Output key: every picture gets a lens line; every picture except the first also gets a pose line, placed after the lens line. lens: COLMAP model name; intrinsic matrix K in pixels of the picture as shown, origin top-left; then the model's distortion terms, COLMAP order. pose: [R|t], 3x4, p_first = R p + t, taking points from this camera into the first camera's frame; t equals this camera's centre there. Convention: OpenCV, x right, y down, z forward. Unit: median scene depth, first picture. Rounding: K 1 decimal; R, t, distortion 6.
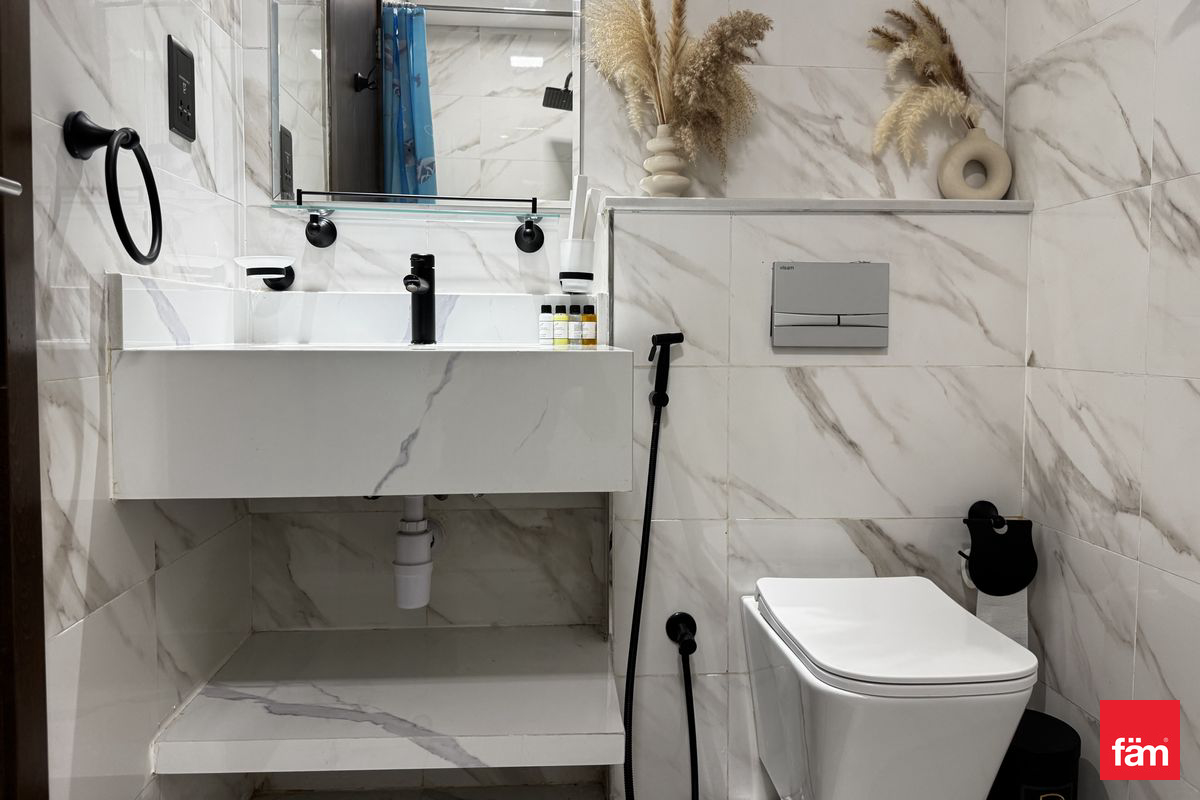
lens RADIAL K [[832.7, 0, 606.3], [0, 832.7, 351.8], [0, 0, 1]] dist [0.092016, -0.142324]
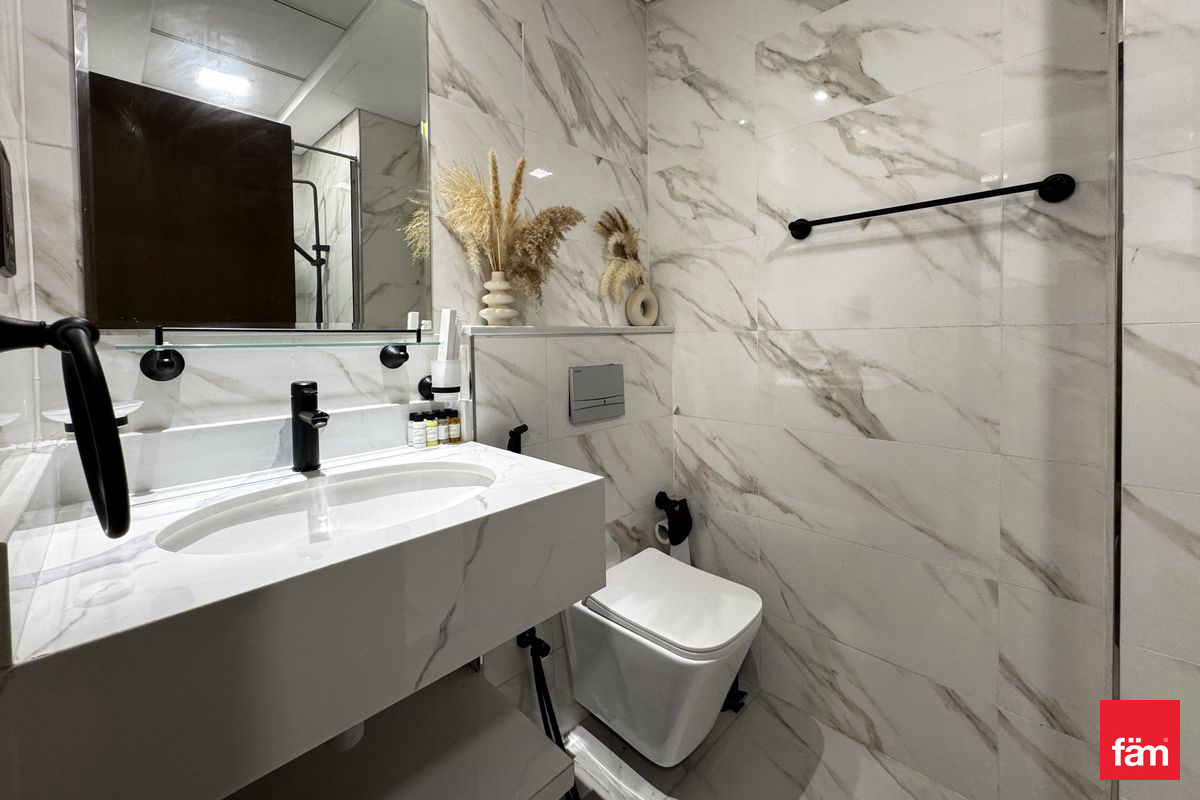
lens RADIAL K [[473.6, 0, 603.1], [0, 473.6, 345.5], [0, 0, 1]] dist [-0.000384, -0.000075]
pose [[0.762380, -0.026390, 0.646592, -0.309031], [0.038738, 0.999237, -0.004893, -0.142198], [-0.645969, 0.028778, 0.762821, 0.308592]]
